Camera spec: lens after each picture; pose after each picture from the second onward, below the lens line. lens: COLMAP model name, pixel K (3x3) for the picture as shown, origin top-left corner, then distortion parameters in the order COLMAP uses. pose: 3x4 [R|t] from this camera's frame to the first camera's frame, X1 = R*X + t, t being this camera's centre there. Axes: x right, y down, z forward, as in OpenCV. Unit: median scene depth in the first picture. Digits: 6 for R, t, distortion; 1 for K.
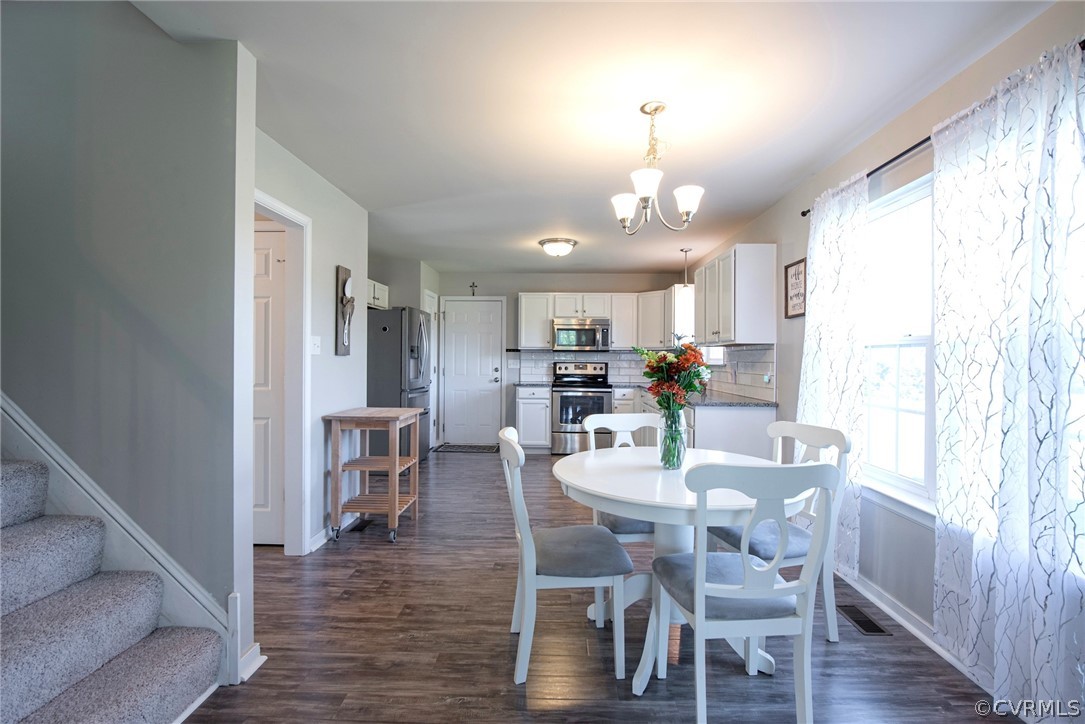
lens RADIAL K [[491.8, 0, 542.0], [0, 491.8, 358.2], [0, 0, 1]] dist [0.002296, -0.000137]
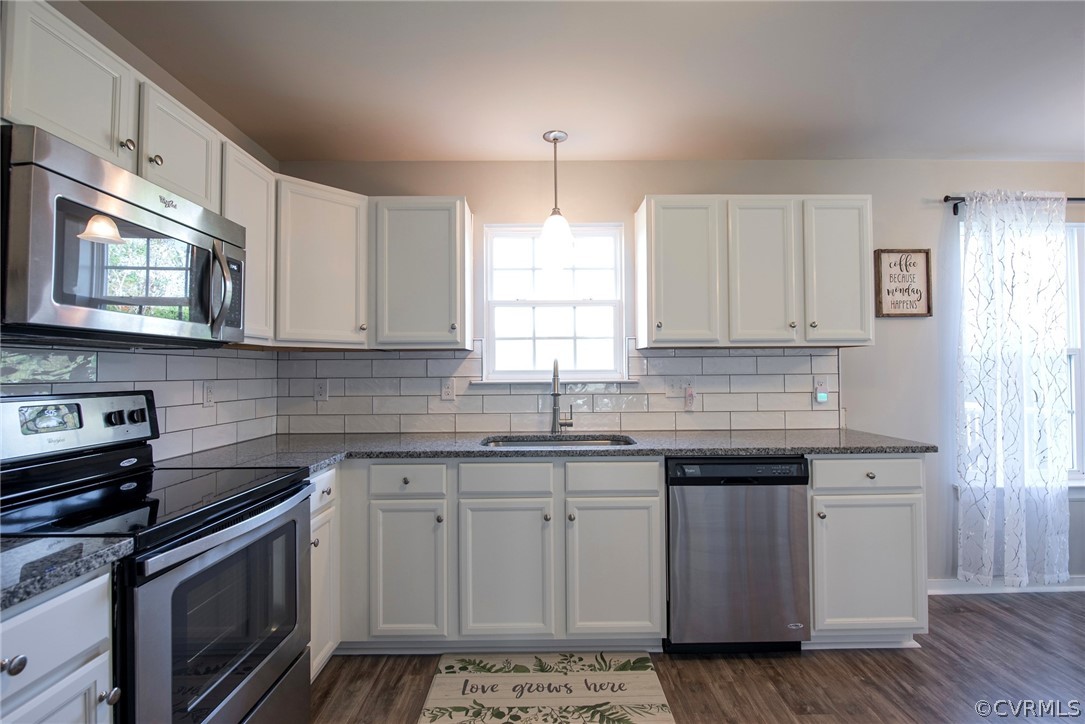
lens RADIAL K [[499.5, 0, 550.2], [0, 499.5, 357.9], [0, 0, 1]] dist [-0.012612, -0.000782]
pose [[-0.053072, 0.018663, 0.998416, -0.137396], [0.007208, 0.999806, -0.018306, -0.001869], [-0.998565, 0.006225, -0.053196, 0.809128]]
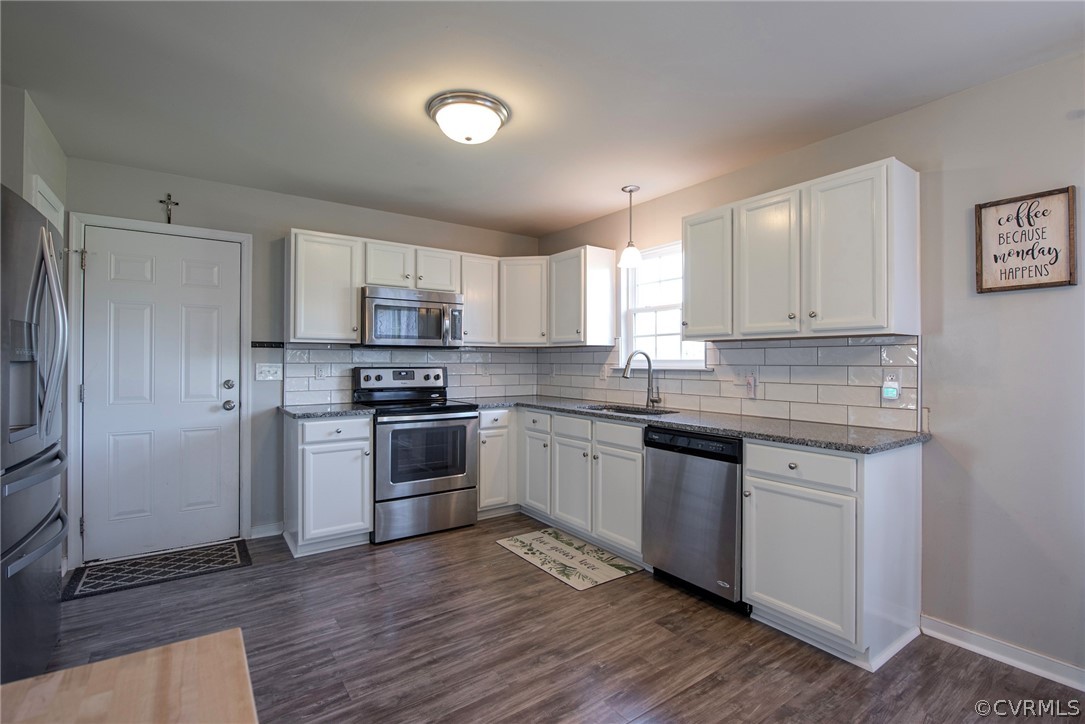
lens RADIAL K [[499.5, 0, 544.7], [0, 499.5, 359.8], [0, 0, 1]] dist [-0.012612, -0.000782]
pose [[0.787727, -0.002196, 0.616021, -0.152375], [0.002486, 0.999997, 0.000386, 0.000170], [-0.616020, 0.001227, 0.787730, 0.438732]]
